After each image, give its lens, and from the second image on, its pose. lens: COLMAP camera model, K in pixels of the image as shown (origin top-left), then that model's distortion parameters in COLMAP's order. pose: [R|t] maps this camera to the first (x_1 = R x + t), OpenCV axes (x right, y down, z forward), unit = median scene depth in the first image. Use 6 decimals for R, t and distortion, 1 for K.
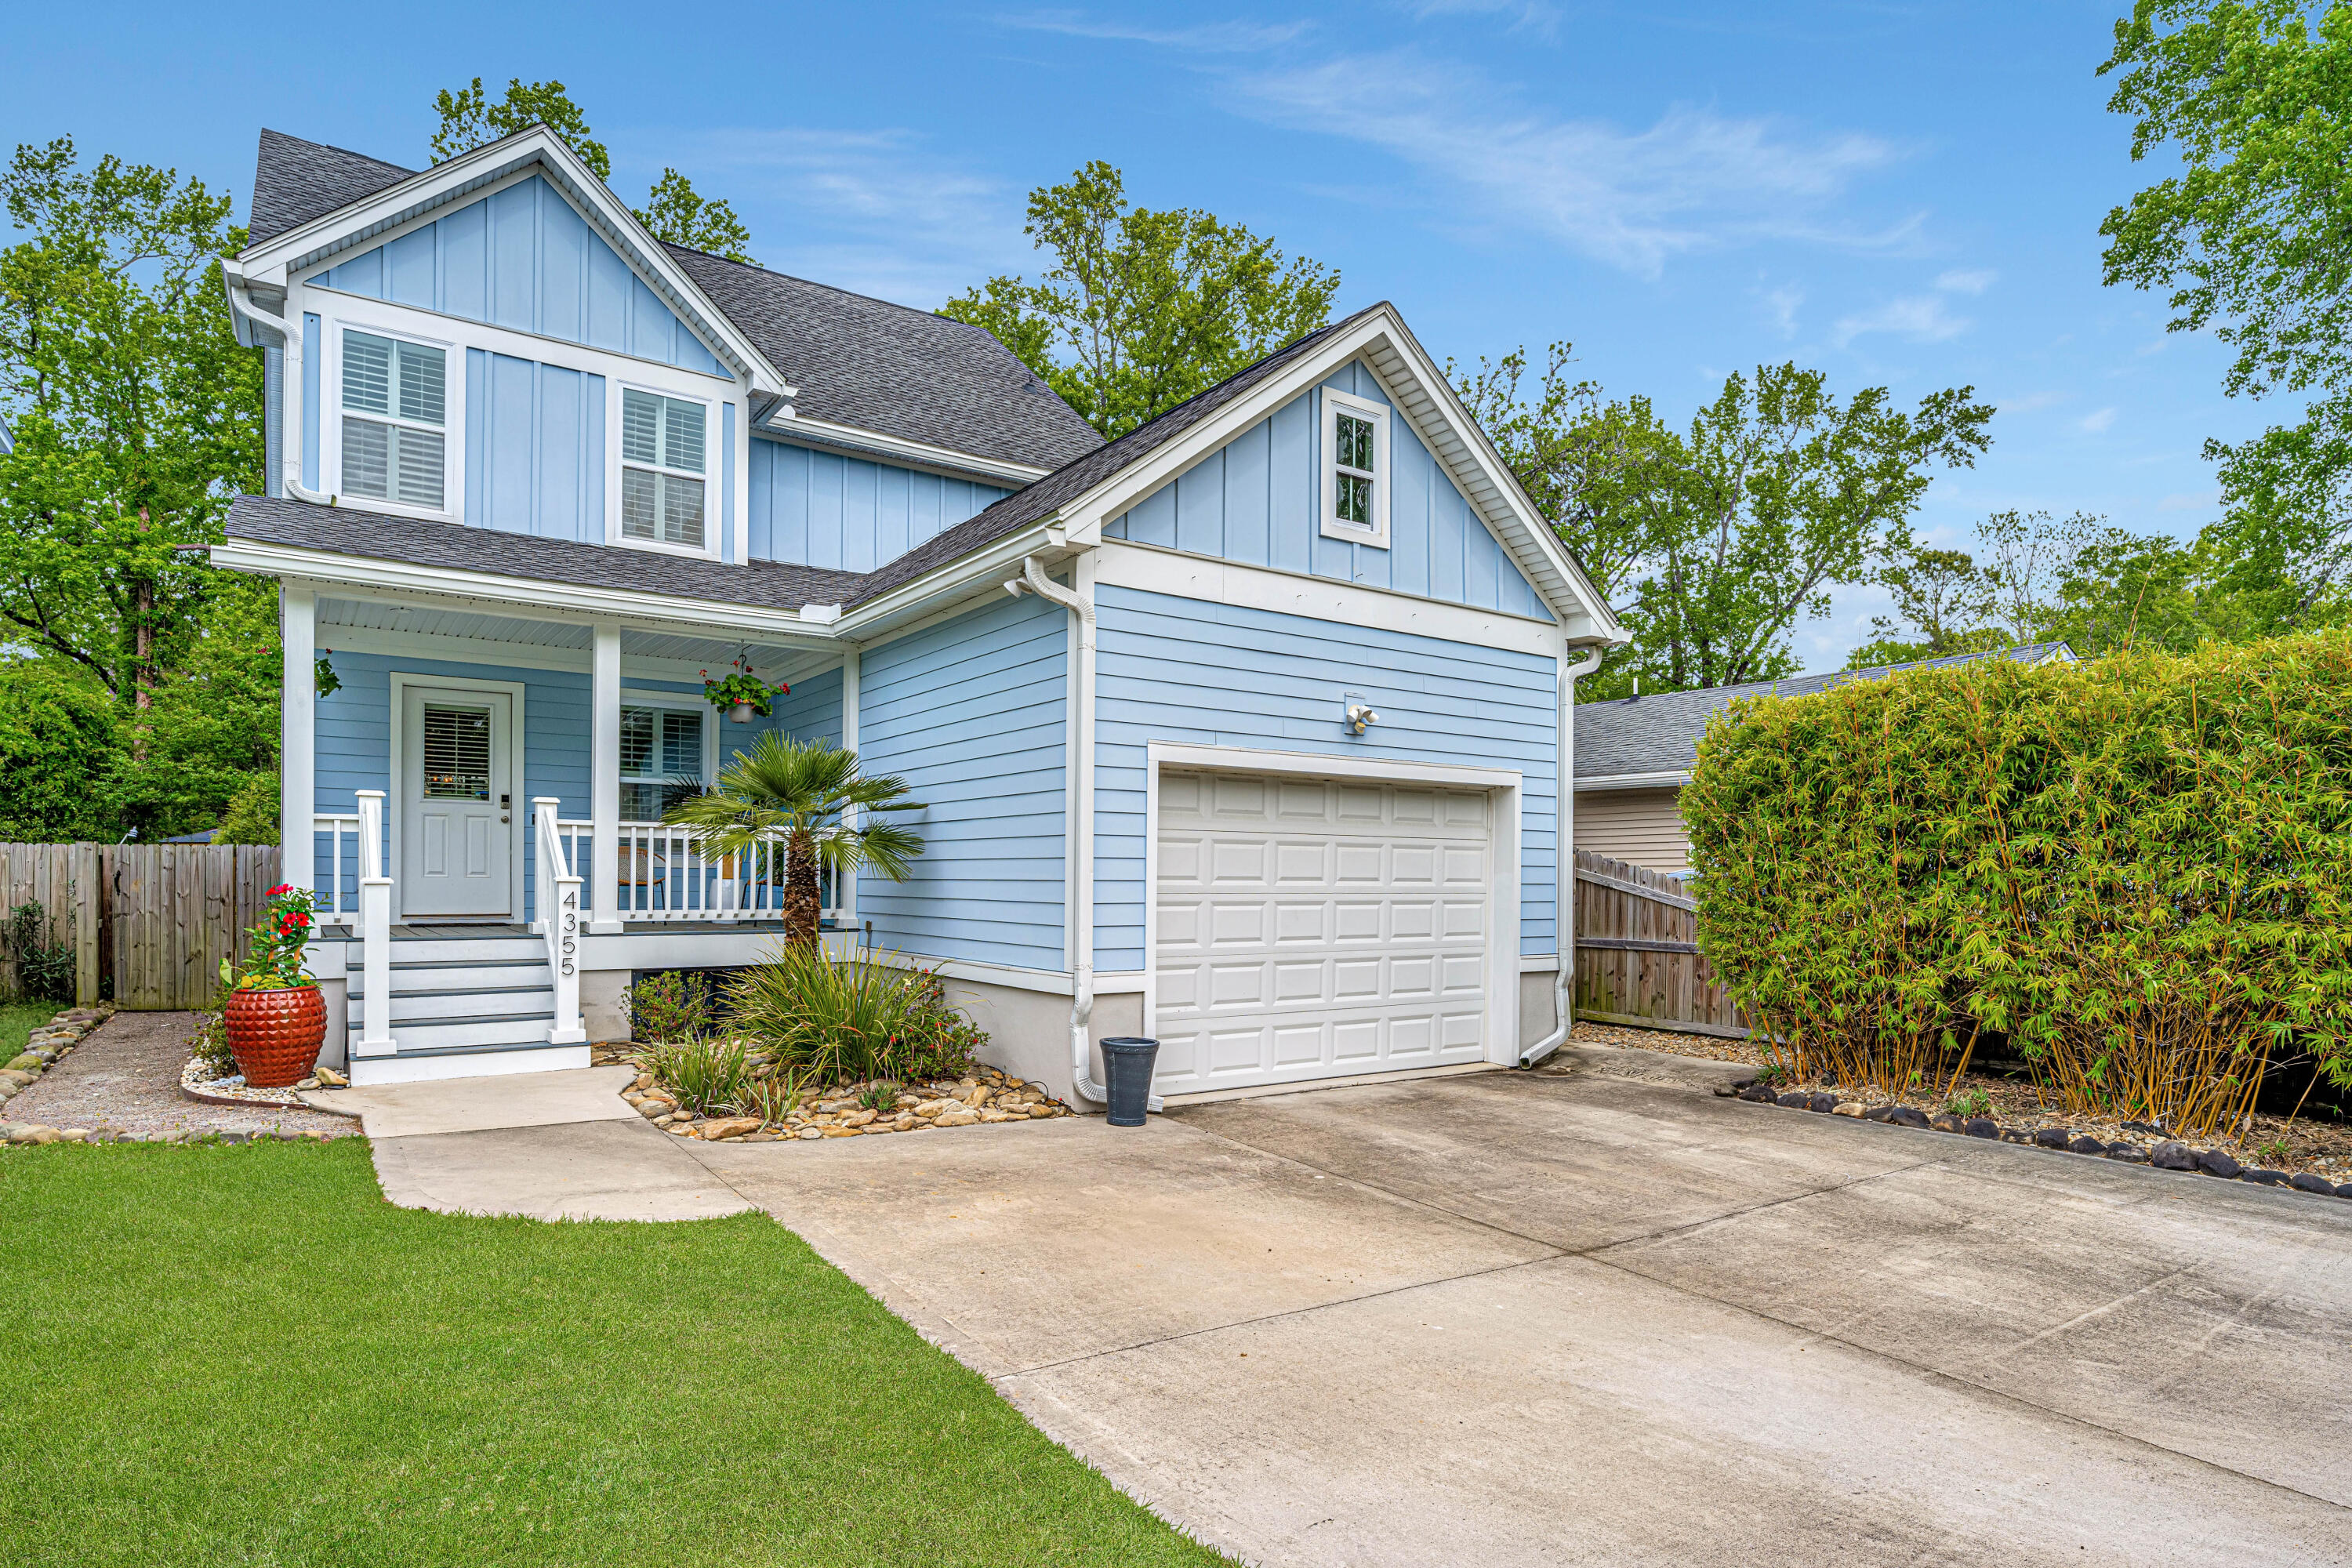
lens RADIAL K [[1268.1, 0, 1178.9], [0, 1268.1, 881.8], [0, 0, 1]] dist [-0.001639, -0.000137]
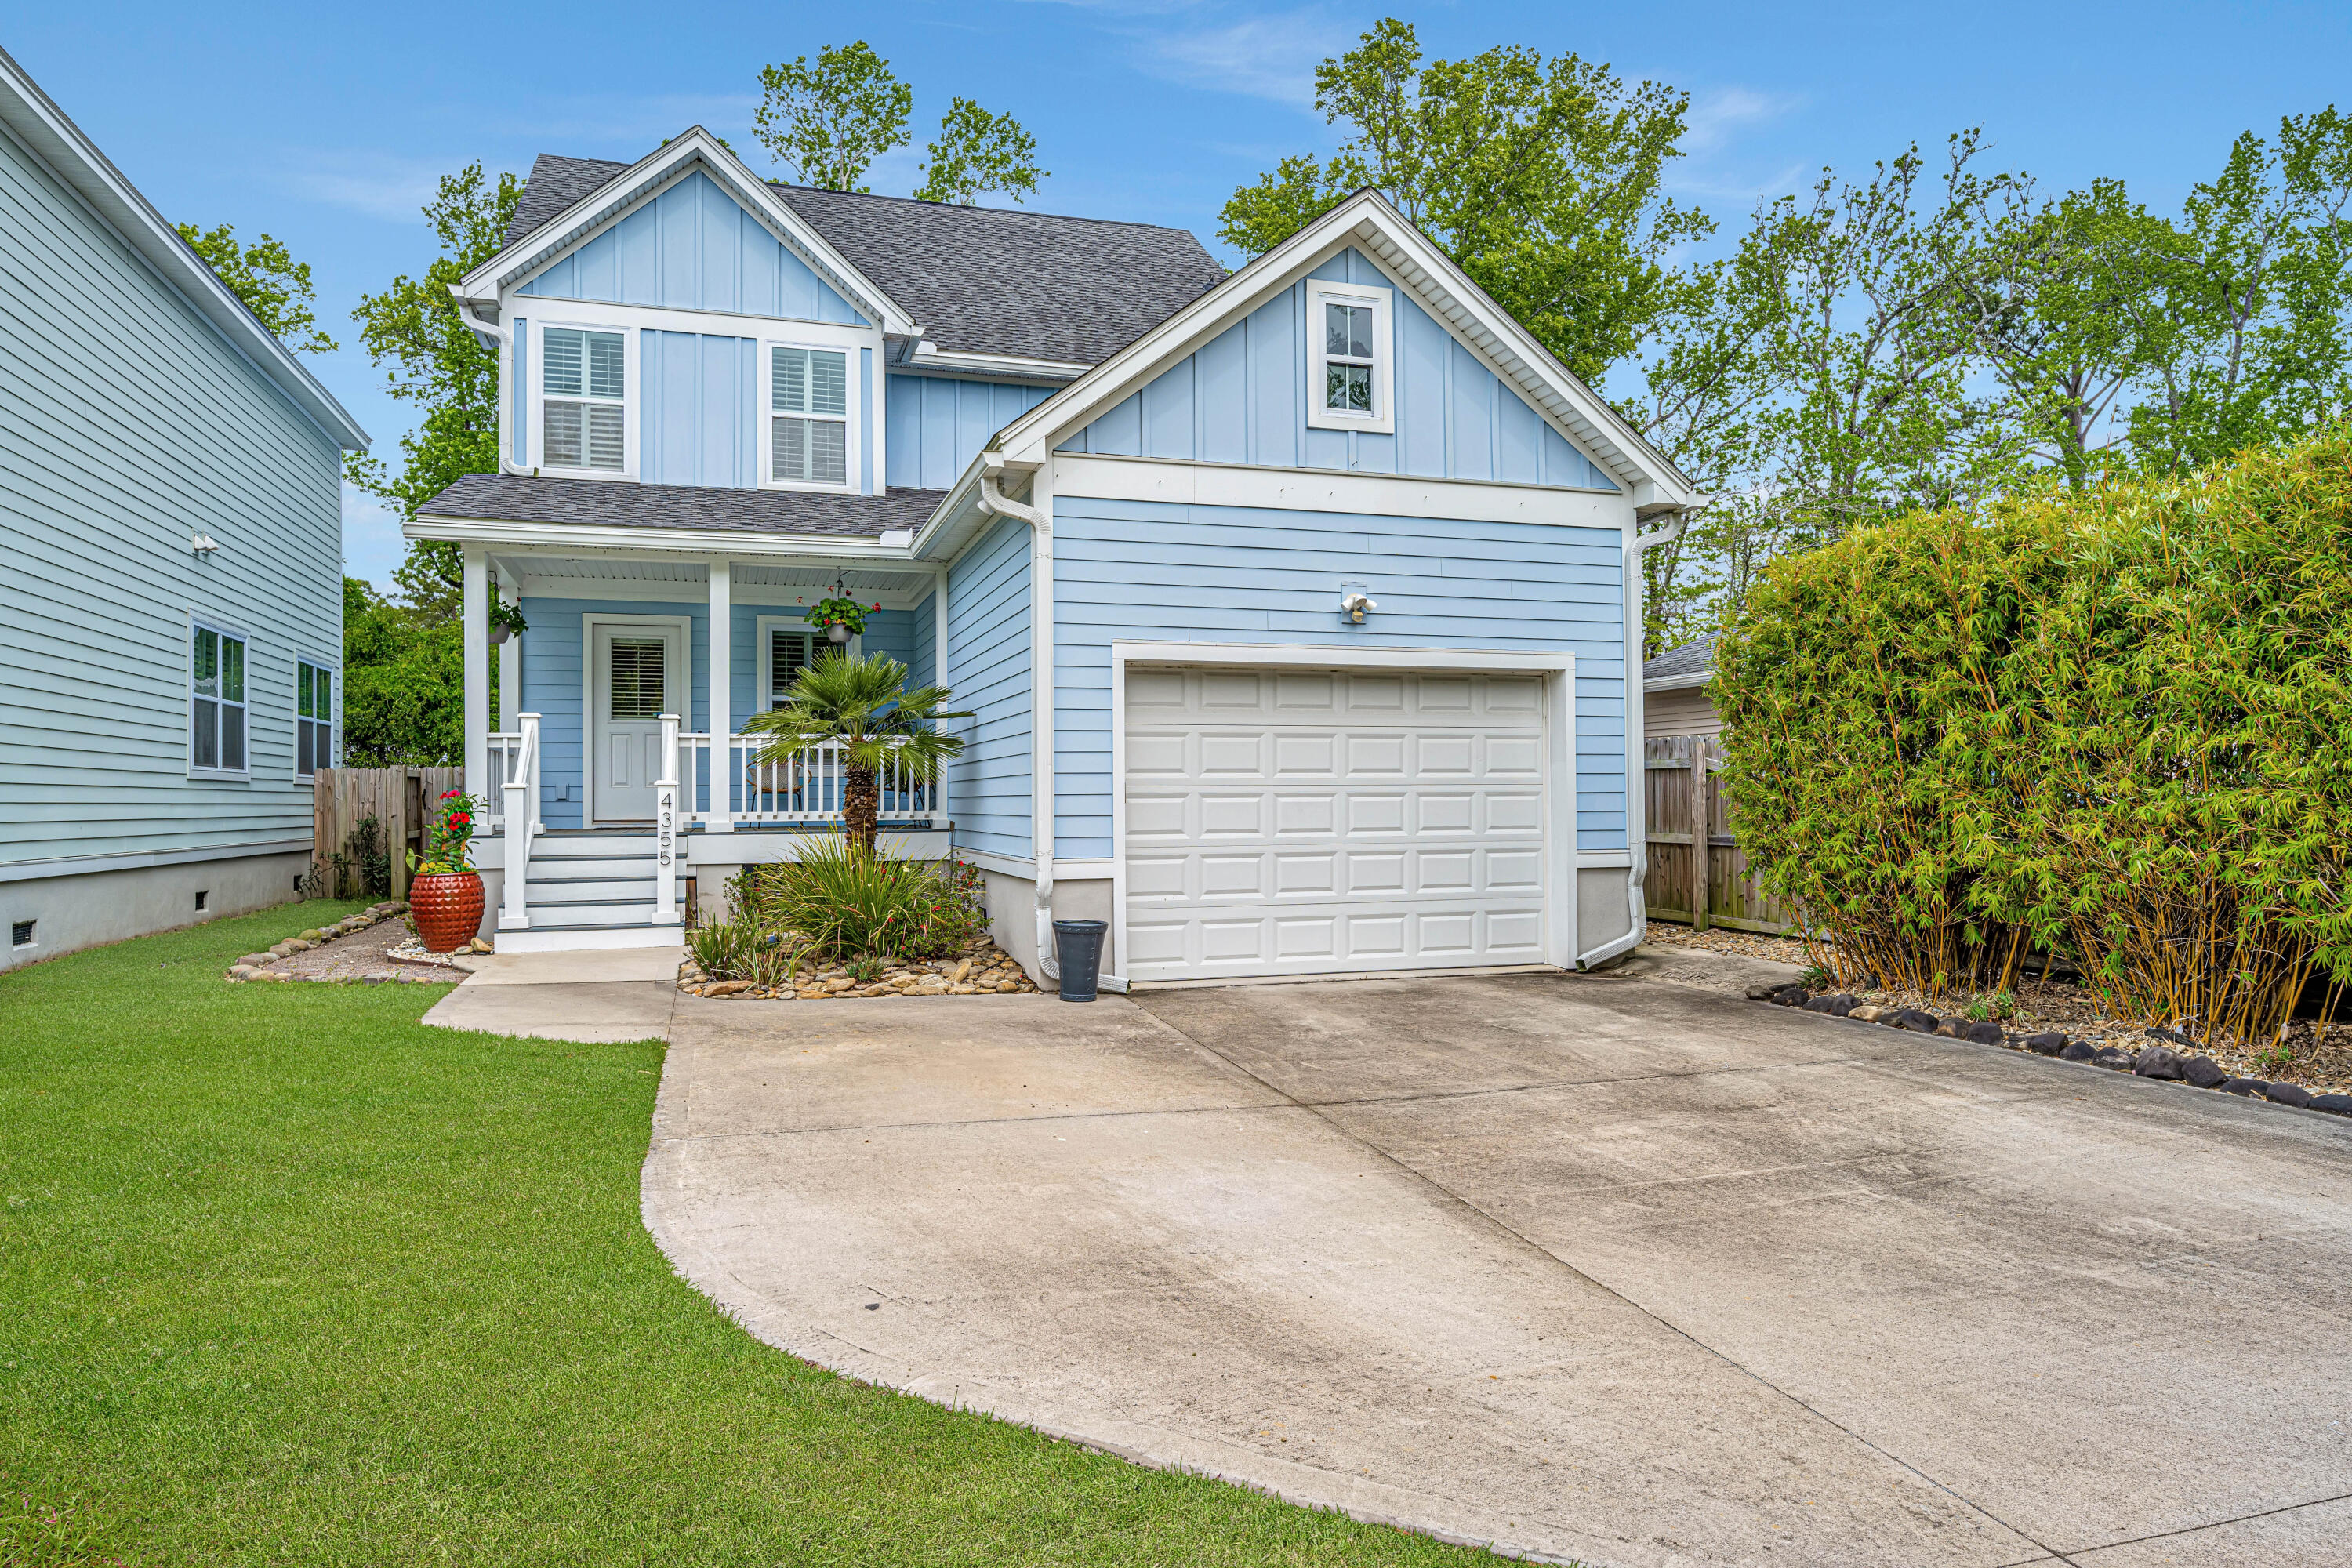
lens RADIAL K [[1415.9, 0, 1176.0], [0, 1415.9, 784.0], [0, 0, 1]] dist [-0.004372, -0.001335]
pose [[0.953722, -0.018063, -0.300146, 0.317040], [0.013377, 0.999755, -0.017660, 0.025018], [0.300392, 0.012828, 0.953730, -0.088234]]
